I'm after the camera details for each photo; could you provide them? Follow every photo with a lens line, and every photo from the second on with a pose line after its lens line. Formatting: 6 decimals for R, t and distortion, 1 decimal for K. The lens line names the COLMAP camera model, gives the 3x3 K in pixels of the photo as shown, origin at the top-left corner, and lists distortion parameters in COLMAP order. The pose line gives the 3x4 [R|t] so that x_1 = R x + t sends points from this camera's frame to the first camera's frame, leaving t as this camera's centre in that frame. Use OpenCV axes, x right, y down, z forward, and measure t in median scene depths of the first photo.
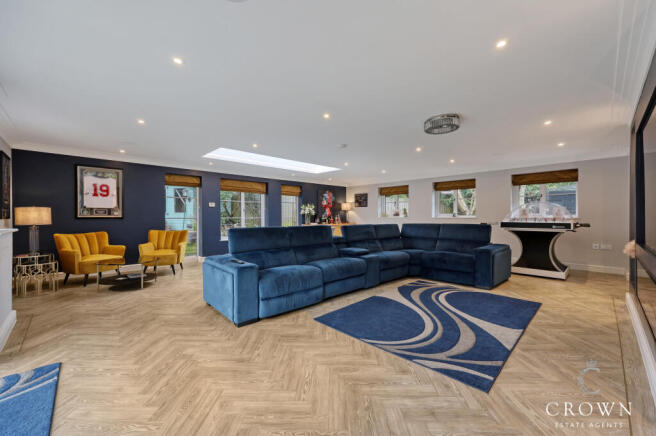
lens RADIAL K [[260.6, 0, 333.8], [0, 260.6, 217.0], [0, 0, 1]] dist [0.009261, 0.000564]
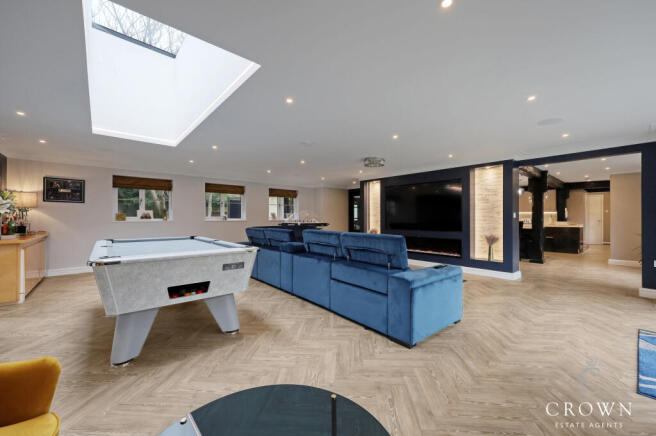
lens RADIAL K [[260.6, 0, 330.6], [0, 260.6, 213.7], [0, 0, 1]] dist [0.009261, 0.000564]
pose [[0.054267, 0.021748, 0.998290, -1.403767], [0.005216, 0.999743, -0.022064, -0.000659], [-0.998513, 0.006404, 0.054140, 1.393079]]
